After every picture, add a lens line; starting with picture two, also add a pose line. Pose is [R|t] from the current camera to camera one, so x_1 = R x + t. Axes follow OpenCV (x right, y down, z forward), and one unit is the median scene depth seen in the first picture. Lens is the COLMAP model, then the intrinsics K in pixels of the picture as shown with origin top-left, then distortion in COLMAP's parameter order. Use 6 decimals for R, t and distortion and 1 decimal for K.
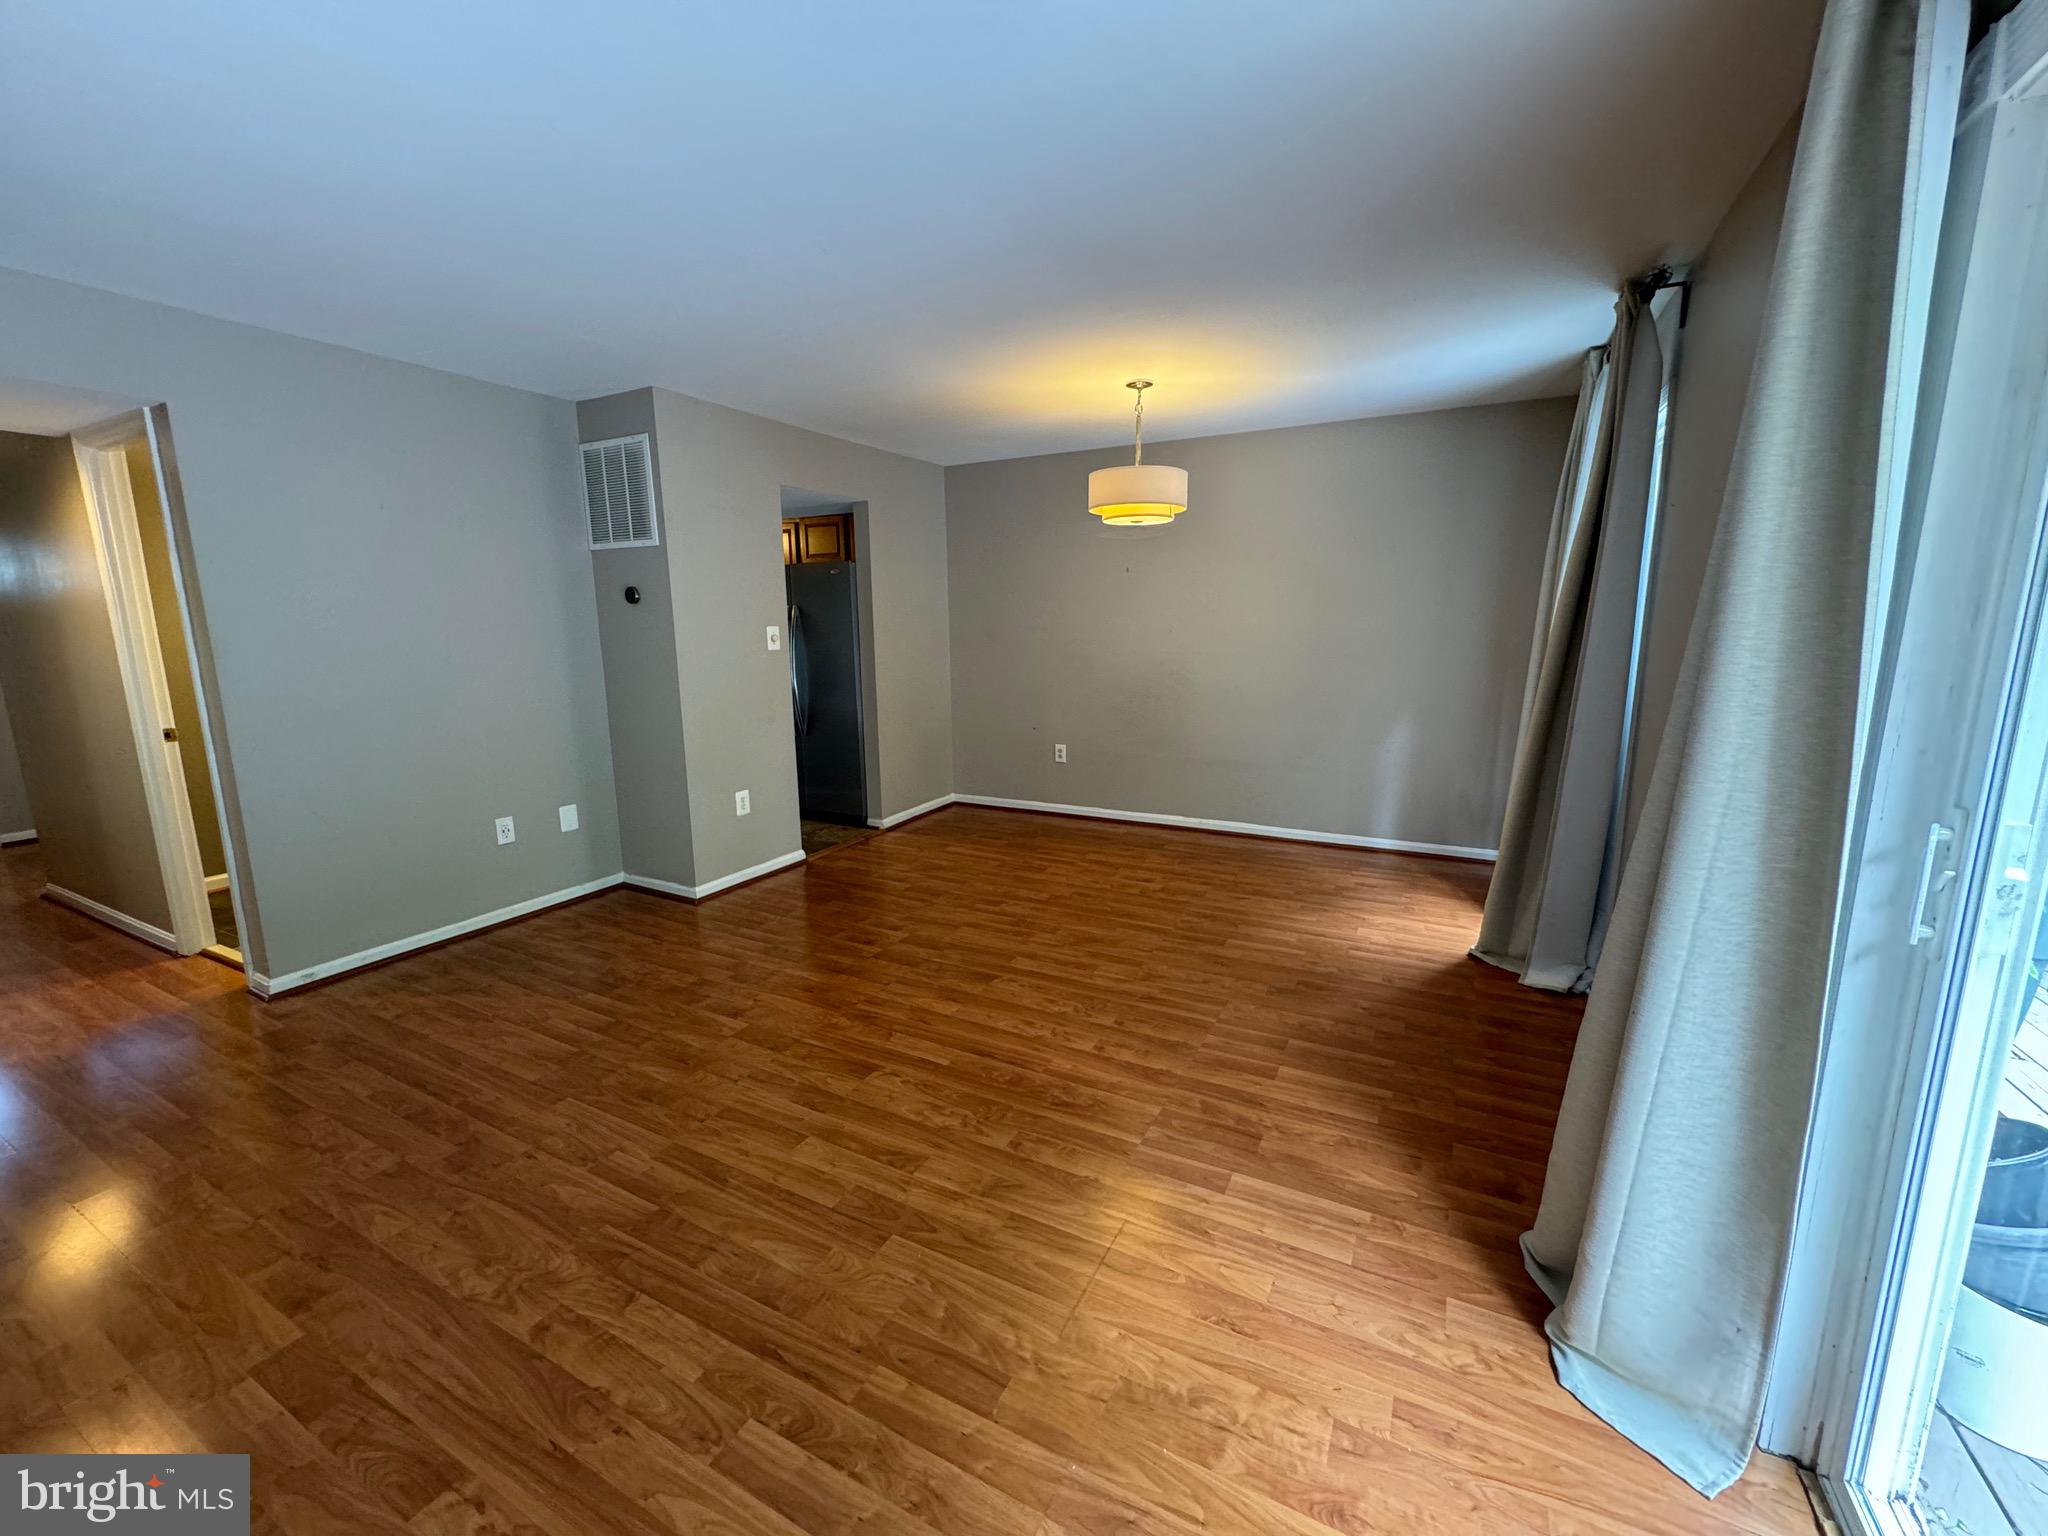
lens RADIAL K [[819.6, 0, 1030.1], [0, 819.6, 765.4], [0, 0, 1]] dist [-0.001959, 0.000591]
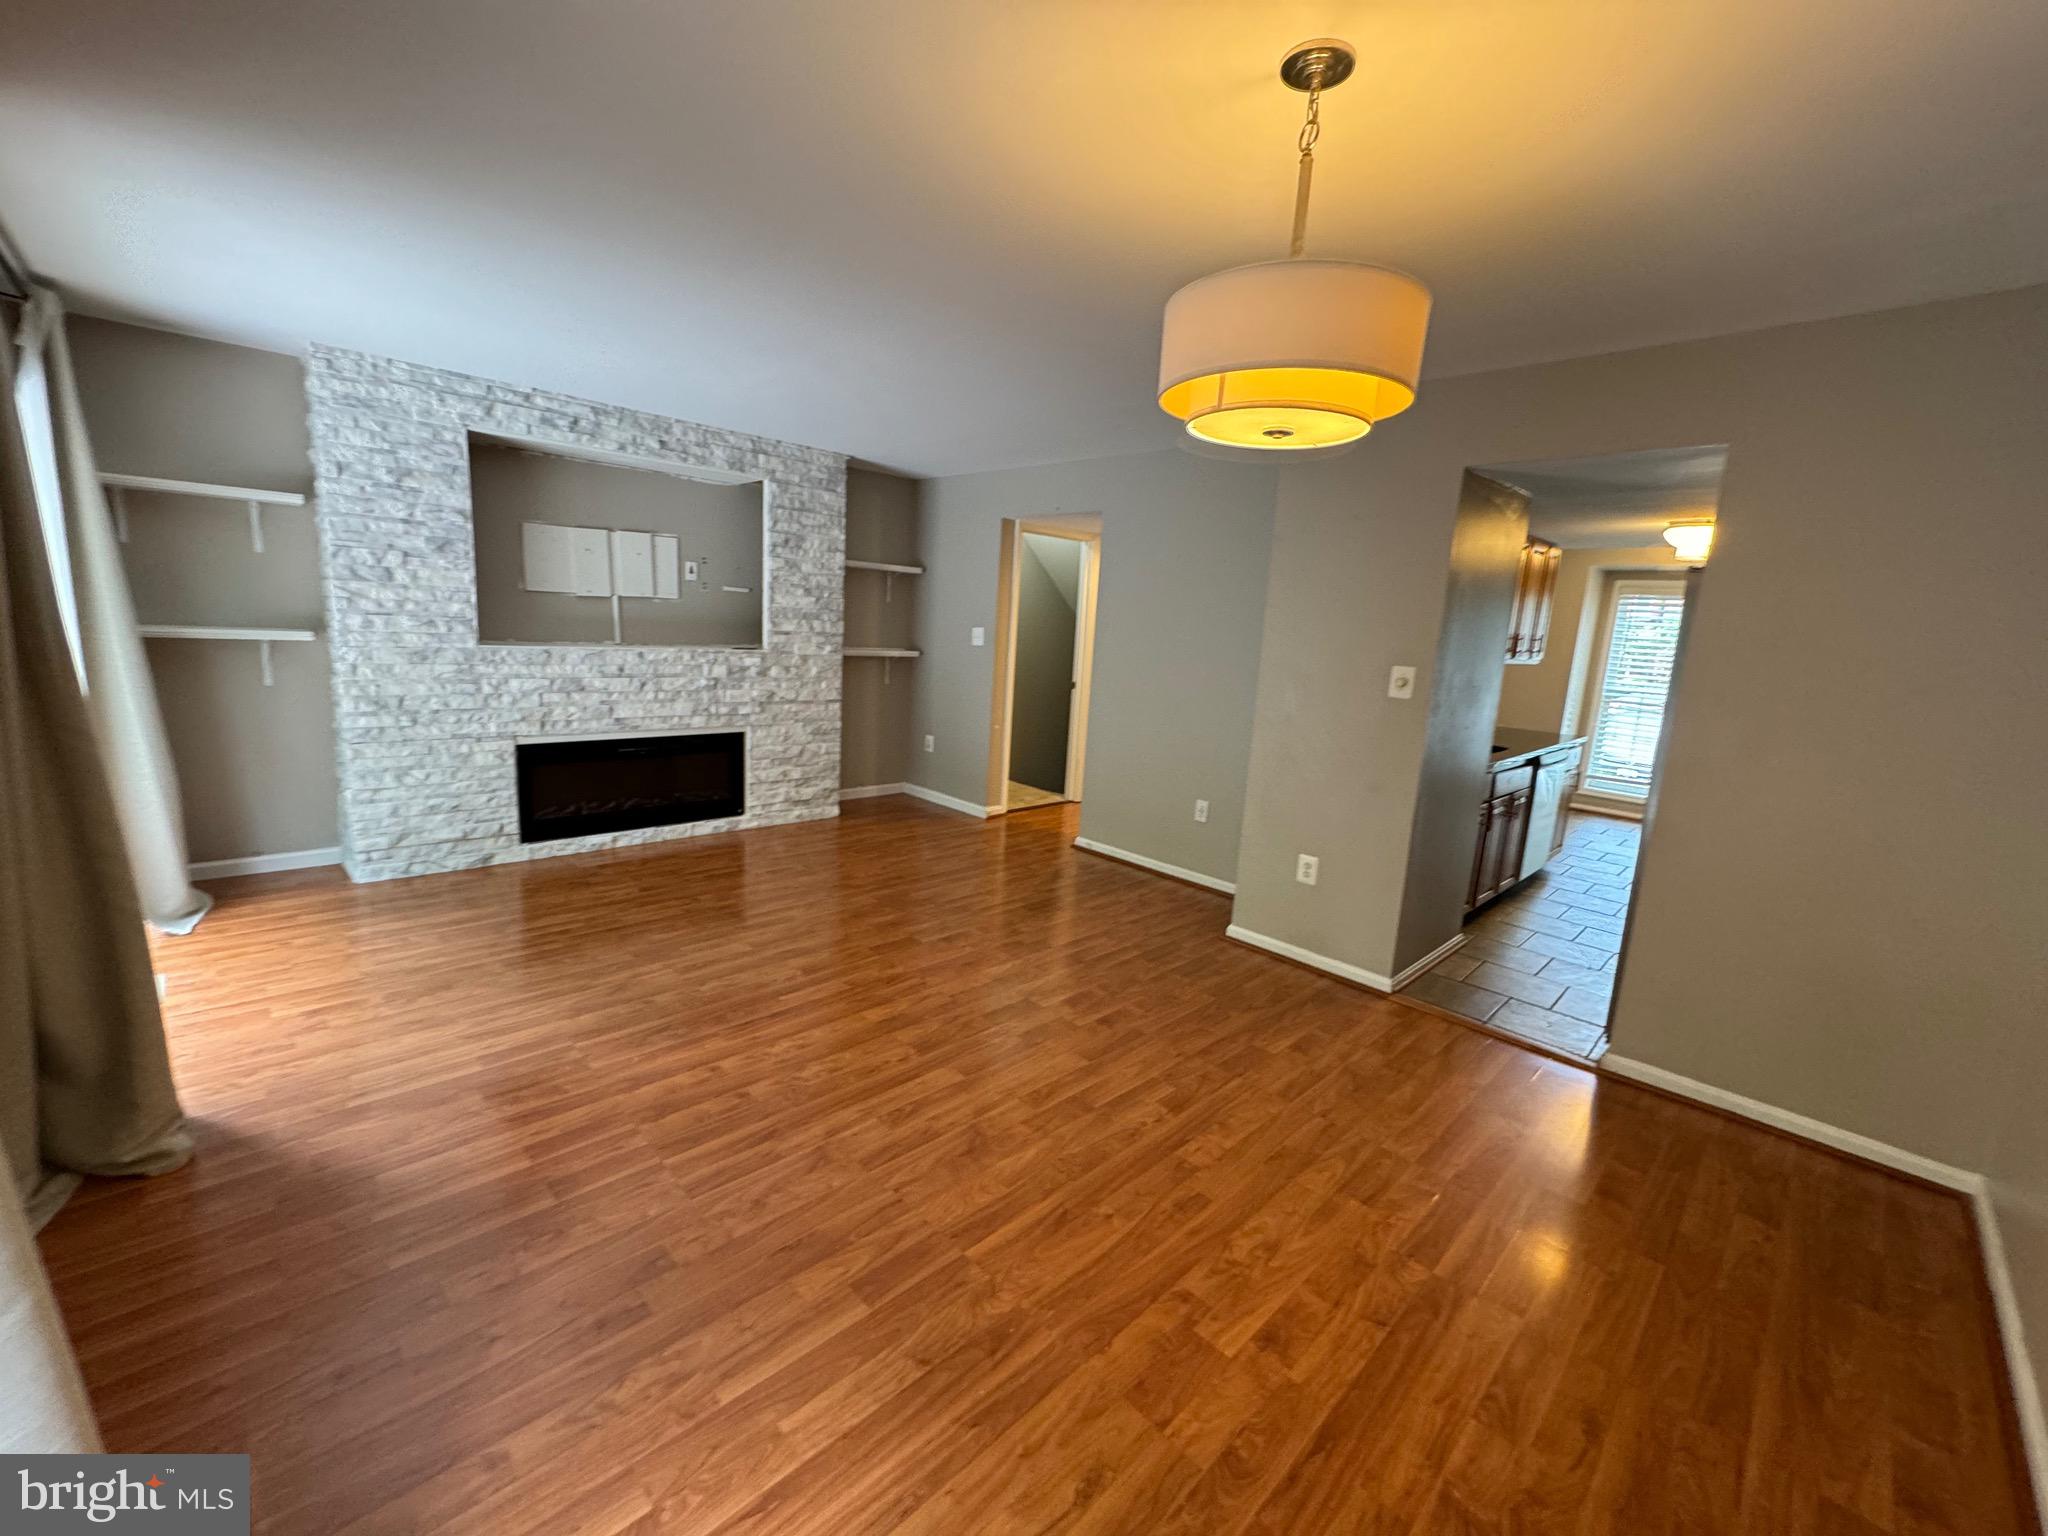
lens RADIAL K [[819.6, 0, 1018.3], [0, 819.6, 765.6], [0, 0, 1]] dist [-0.001959, 0.000591]
pose [[-0.316721, 0.158940, -0.935107, 0.723743], [-0.220990, 0.946365, 0.235703, -0.266026], [0.922416, 0.281302, -0.264610, 1.314836]]
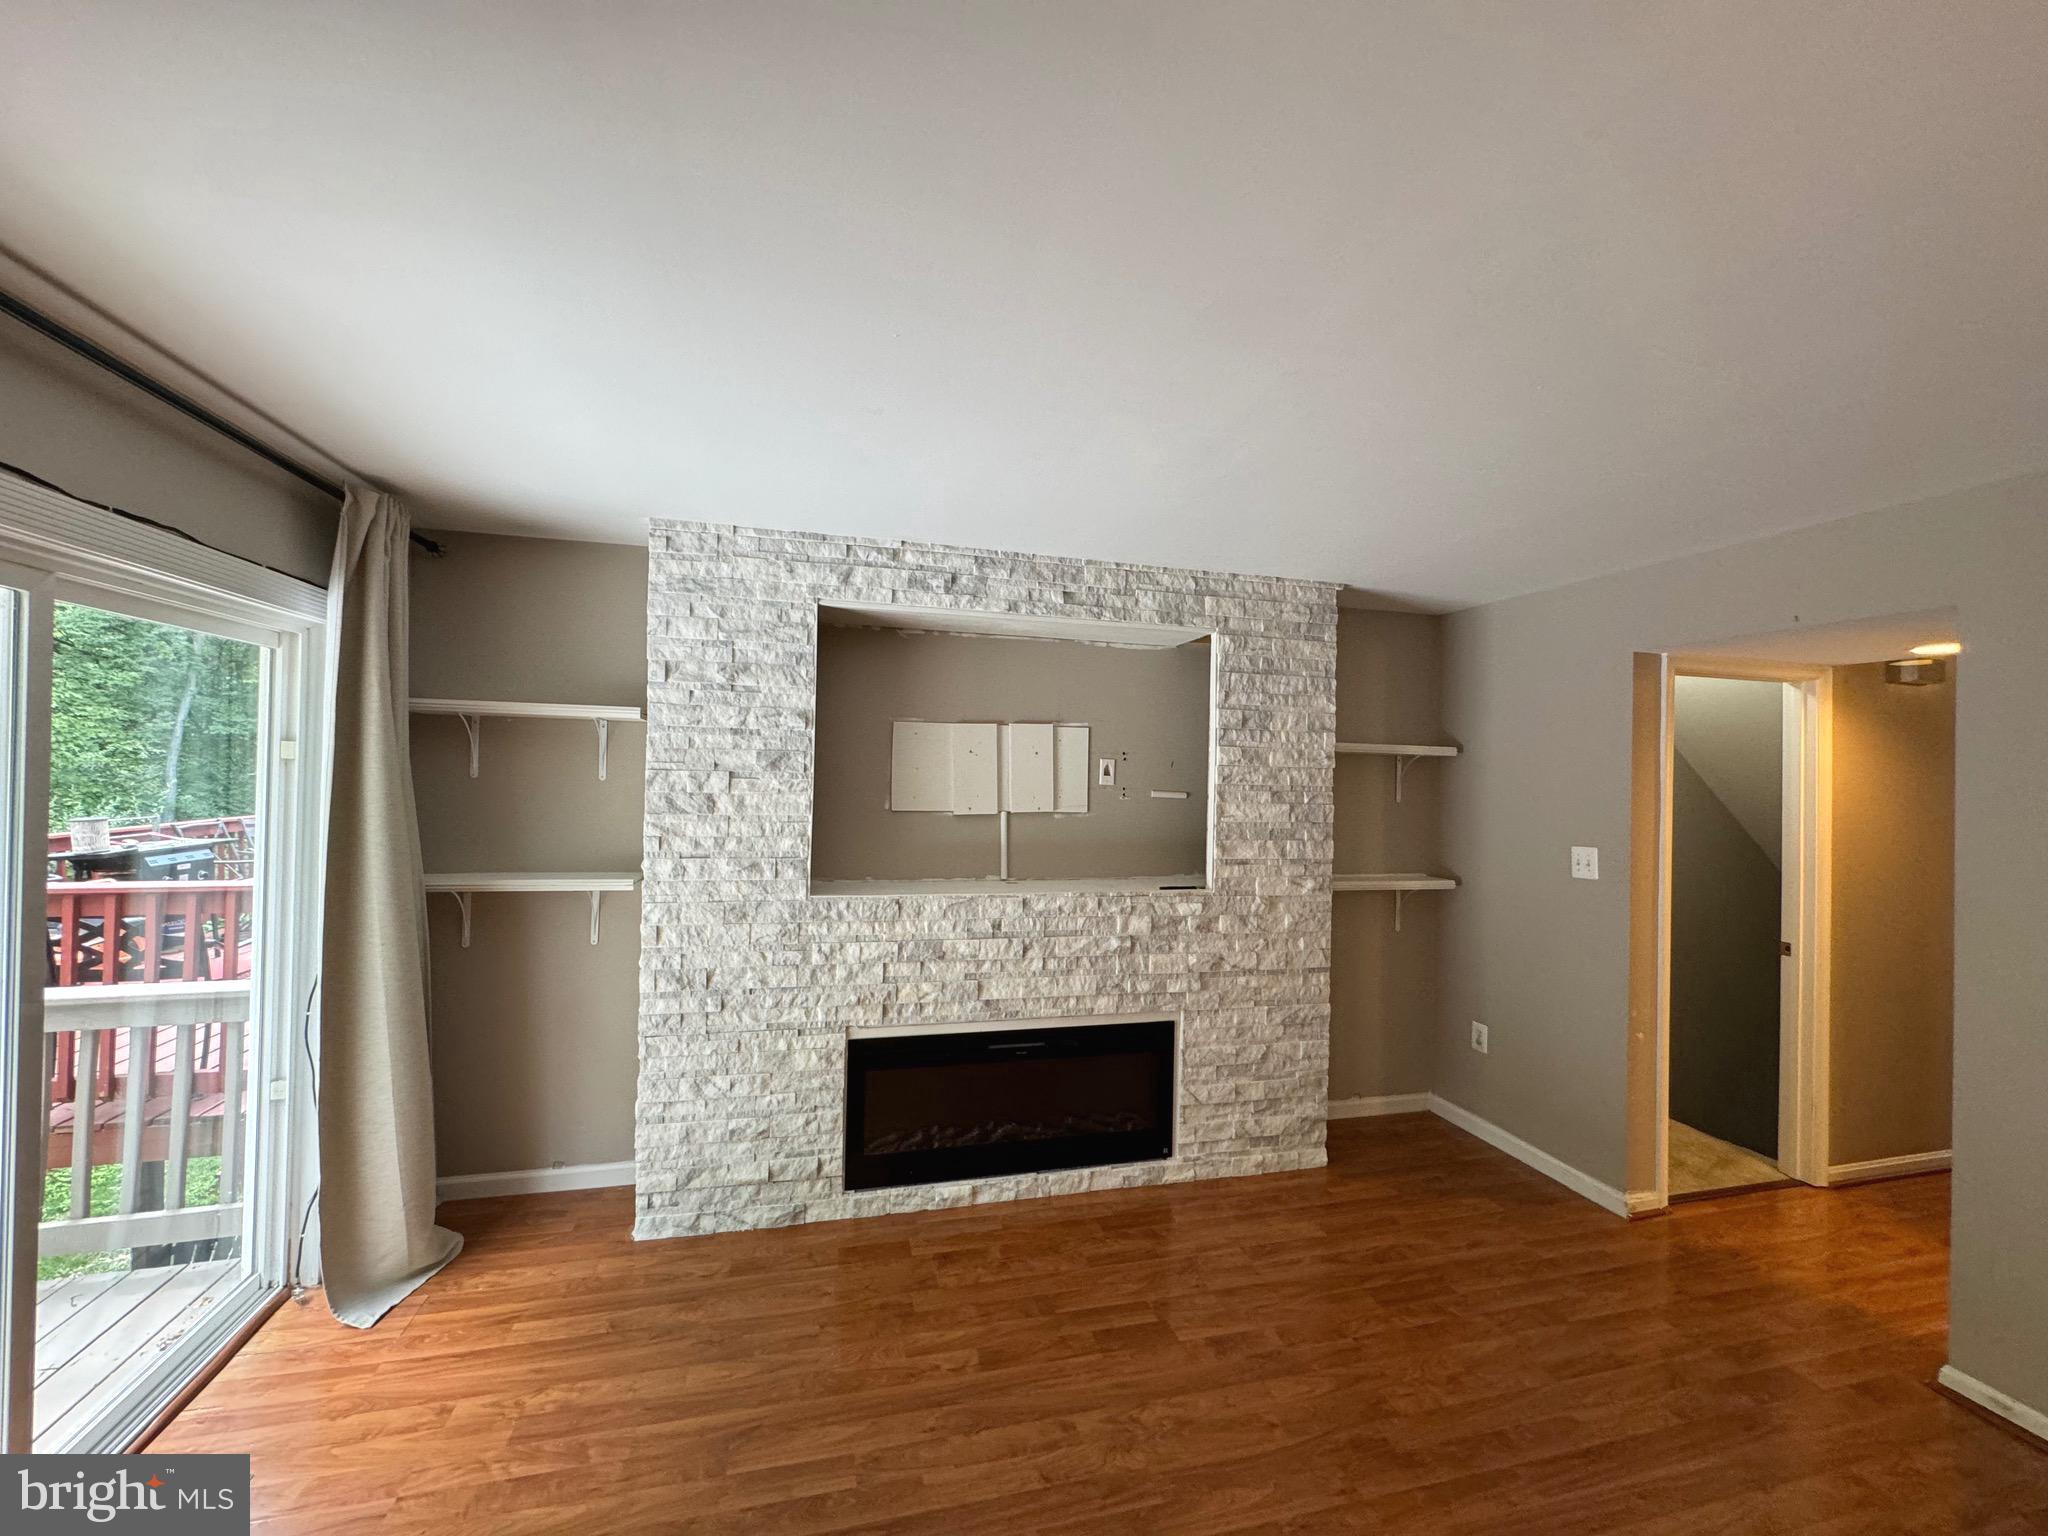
lens RADIAL K [[819.6, 0, 1020.7], [0, 819.6, 764.3], [0, 0, 1]] dist [-0.001959, 0.000591]
pose [[-0.741563, -0.017284, -0.670660, 0.163191], [-0.133038, 0.983604, 0.121754, -0.235910], [0.657560, 0.179512, -0.731704, 0.902332]]
